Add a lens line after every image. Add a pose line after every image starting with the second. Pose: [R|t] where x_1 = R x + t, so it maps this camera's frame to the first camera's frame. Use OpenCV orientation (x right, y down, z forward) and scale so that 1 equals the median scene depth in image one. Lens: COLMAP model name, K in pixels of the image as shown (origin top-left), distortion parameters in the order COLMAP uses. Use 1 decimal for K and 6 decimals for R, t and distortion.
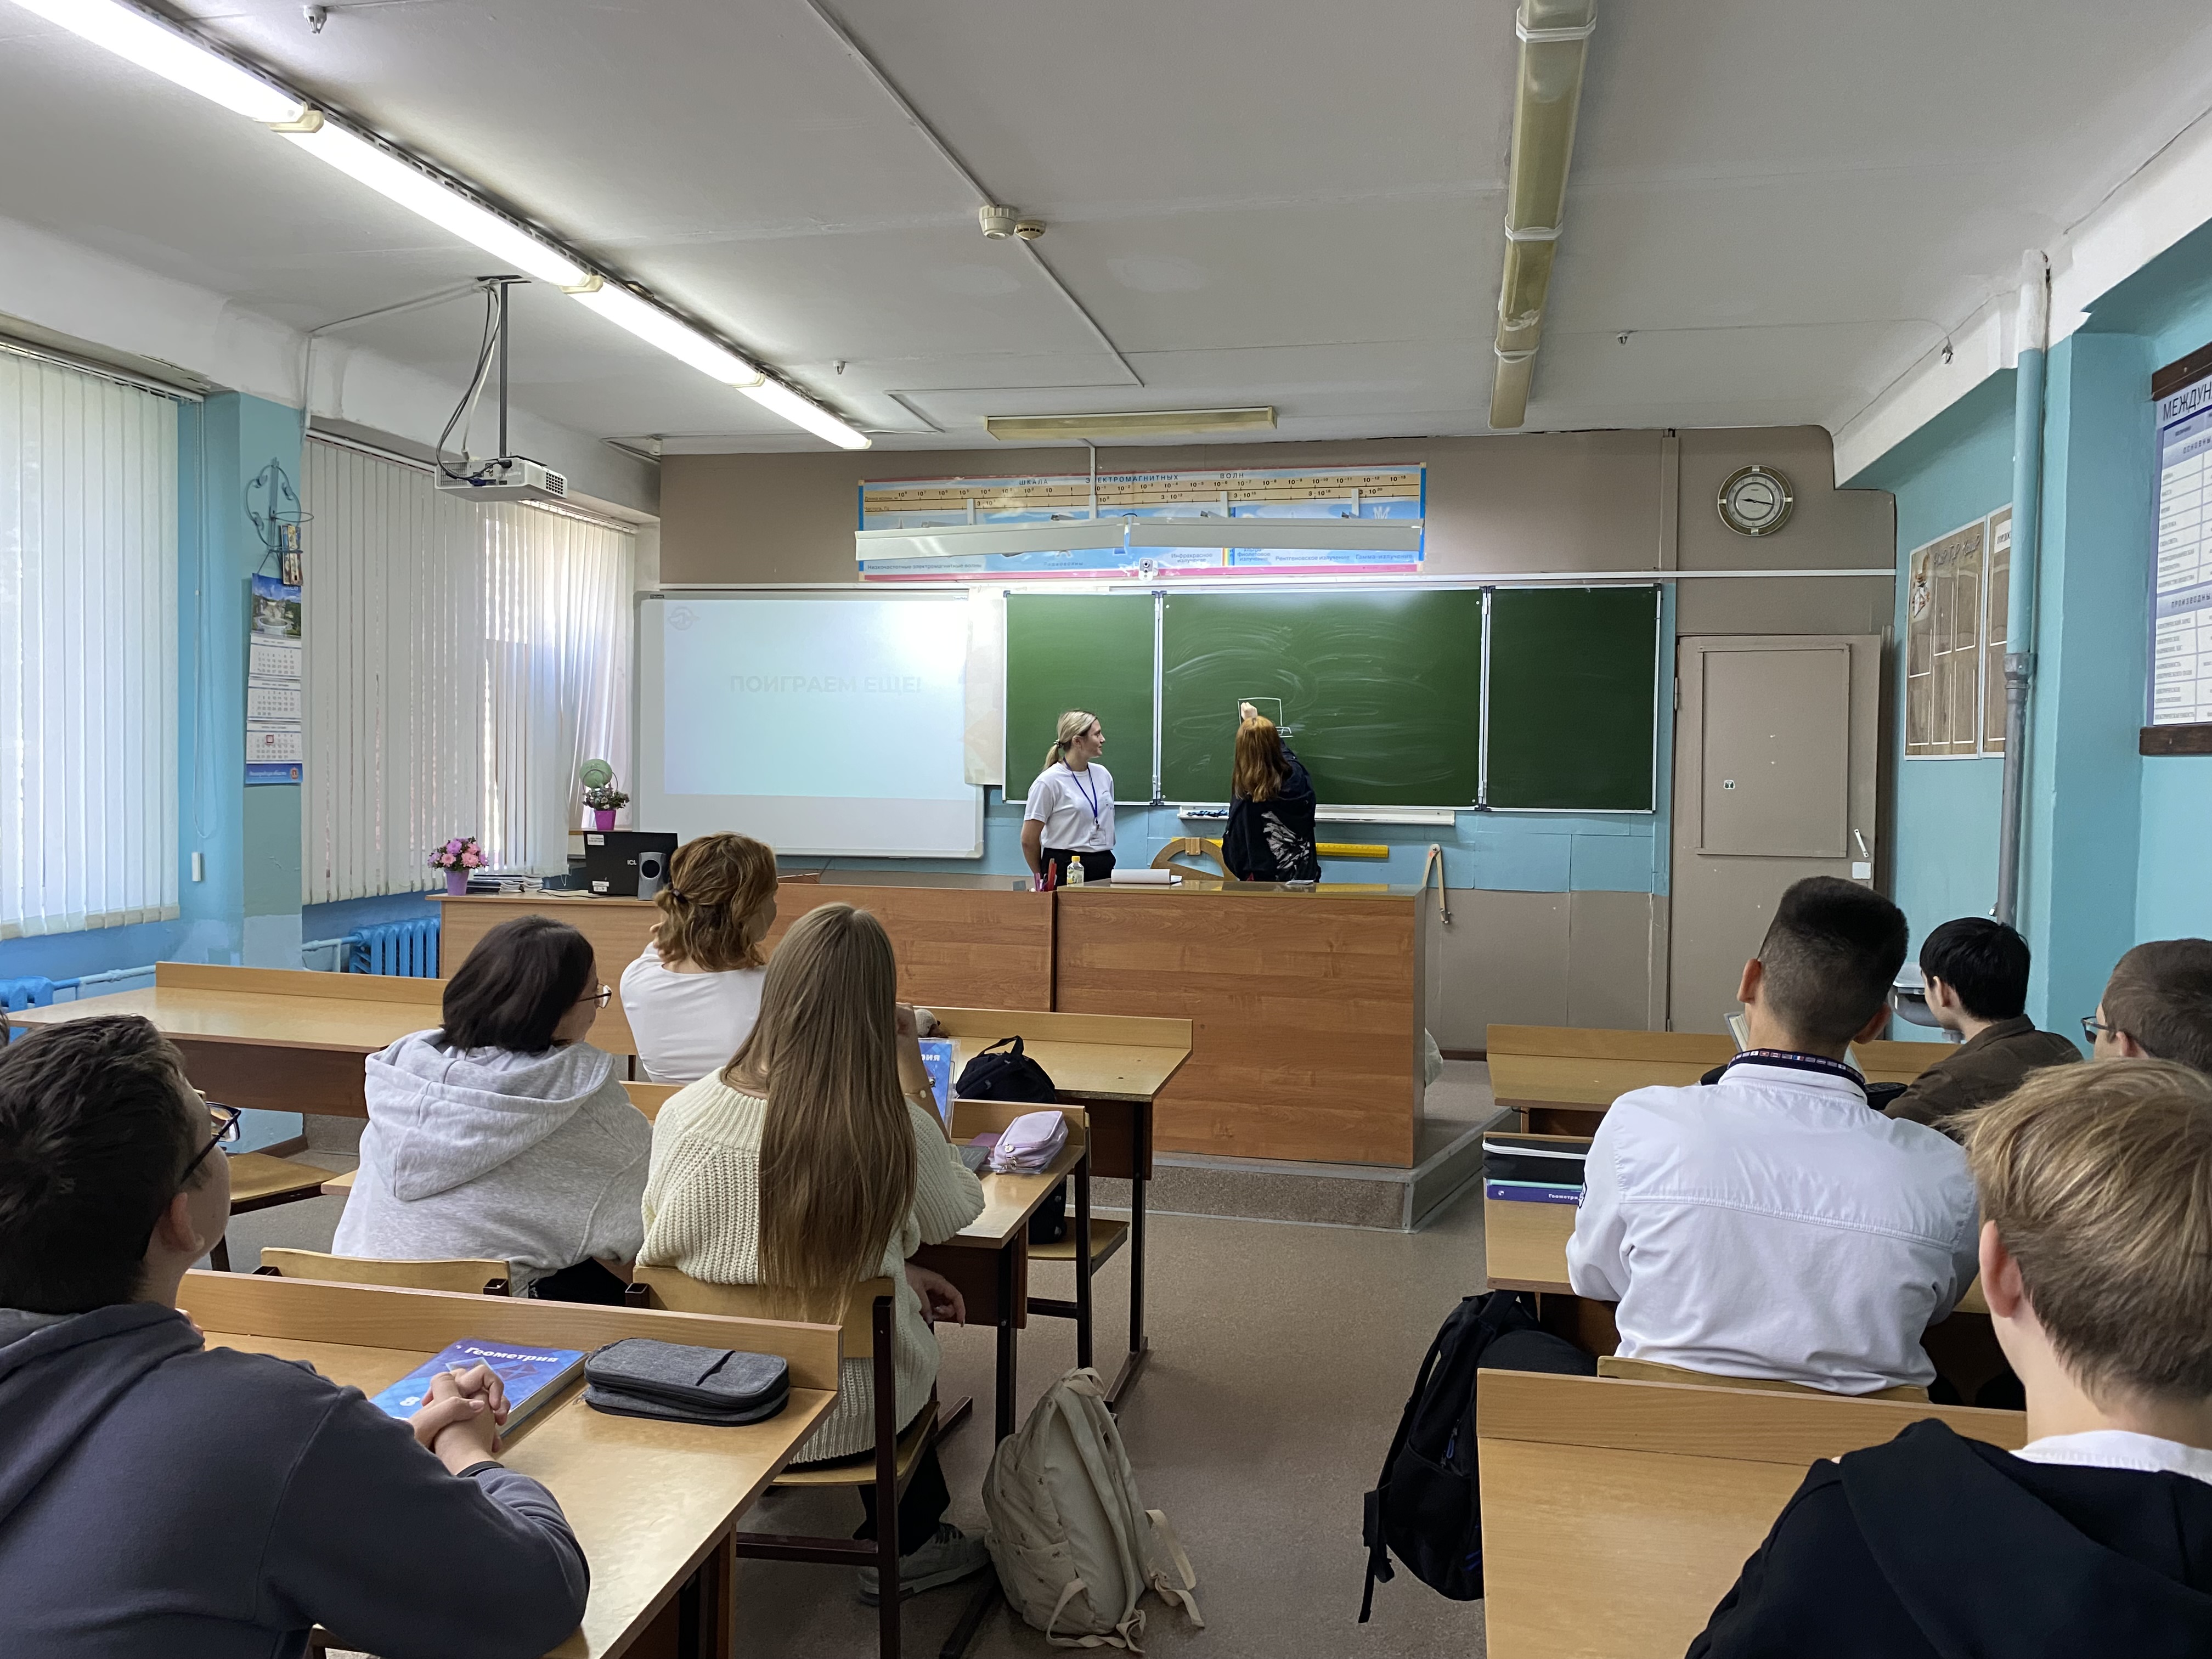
lens RADIAL K [[1691.7, 0, 1109.2], [0, 1691.7, 801.2], [0, 0, 1]] dist [0.111094, -0.235777]
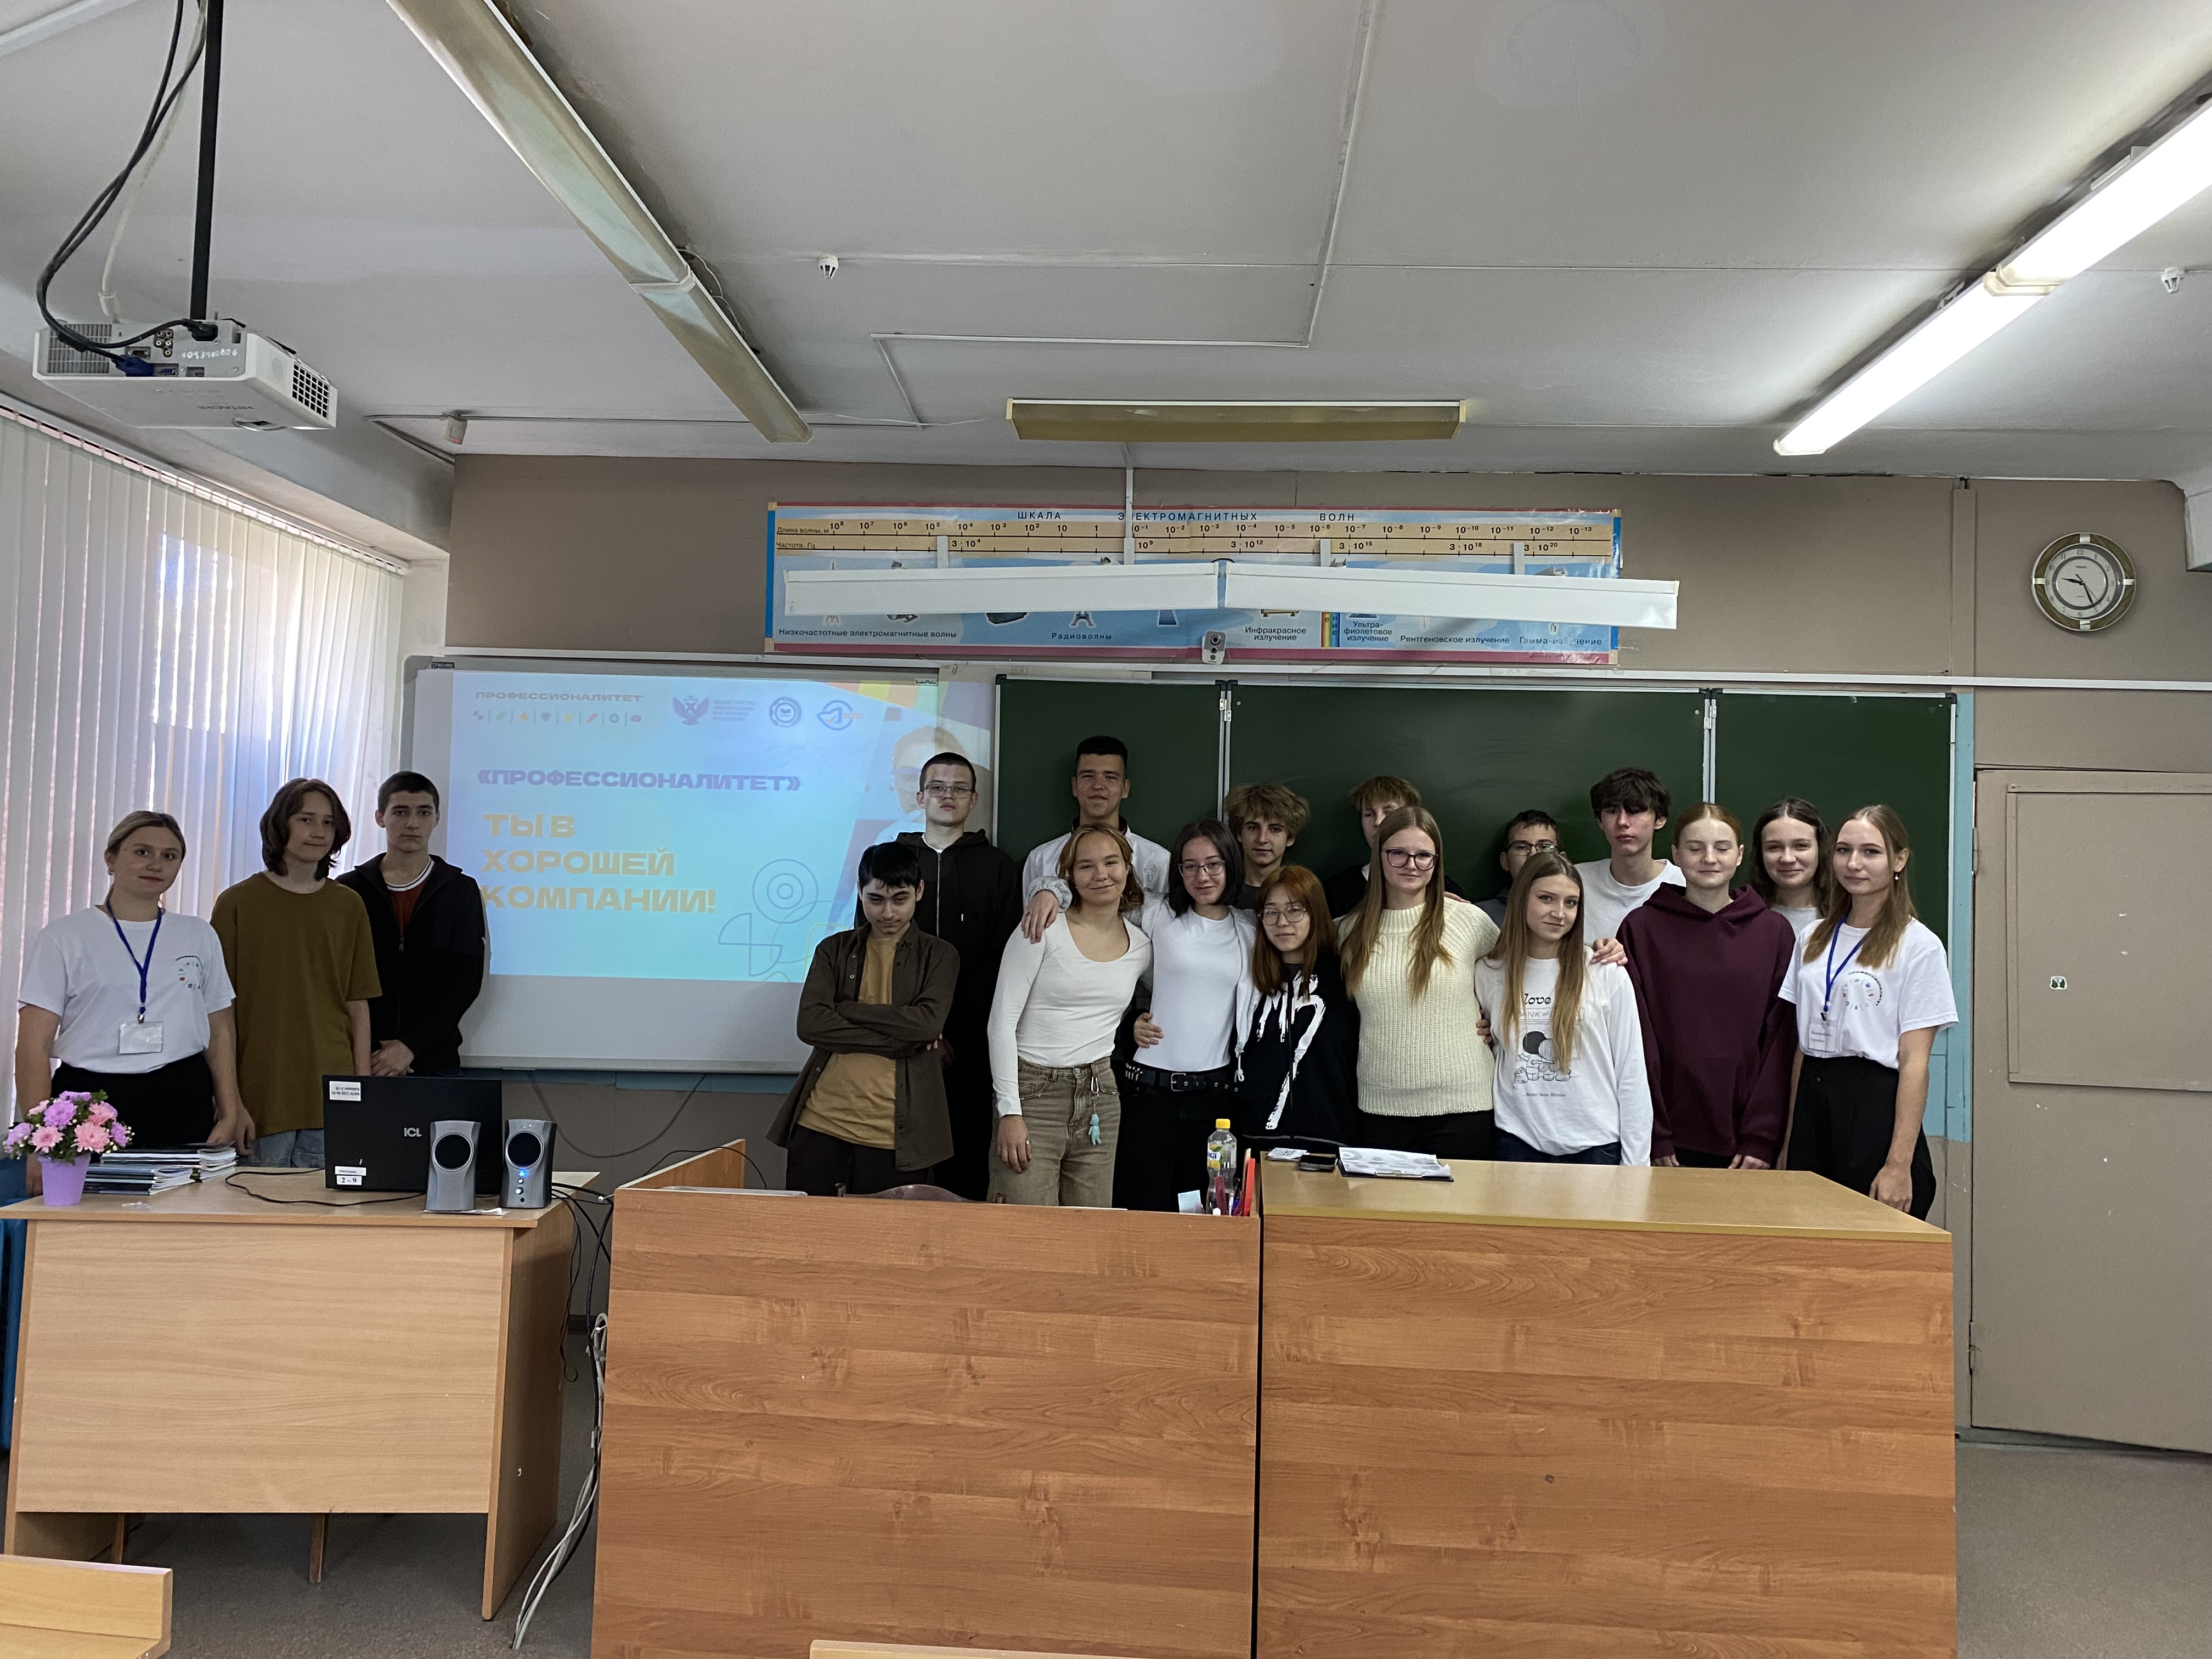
lens RADIAL K [[1674.1, 0, 1103.7], [0, 1674.1, 799.9], [0, 0, 1]] dist [0.043911, -0.069055]
pose [[0.987522, 0.022948, 0.155798, -0.152529], [-0.011922, 0.997381, -0.071342, -0.035478], [-0.157028, 0.068595, 0.985209, 0.441590]]
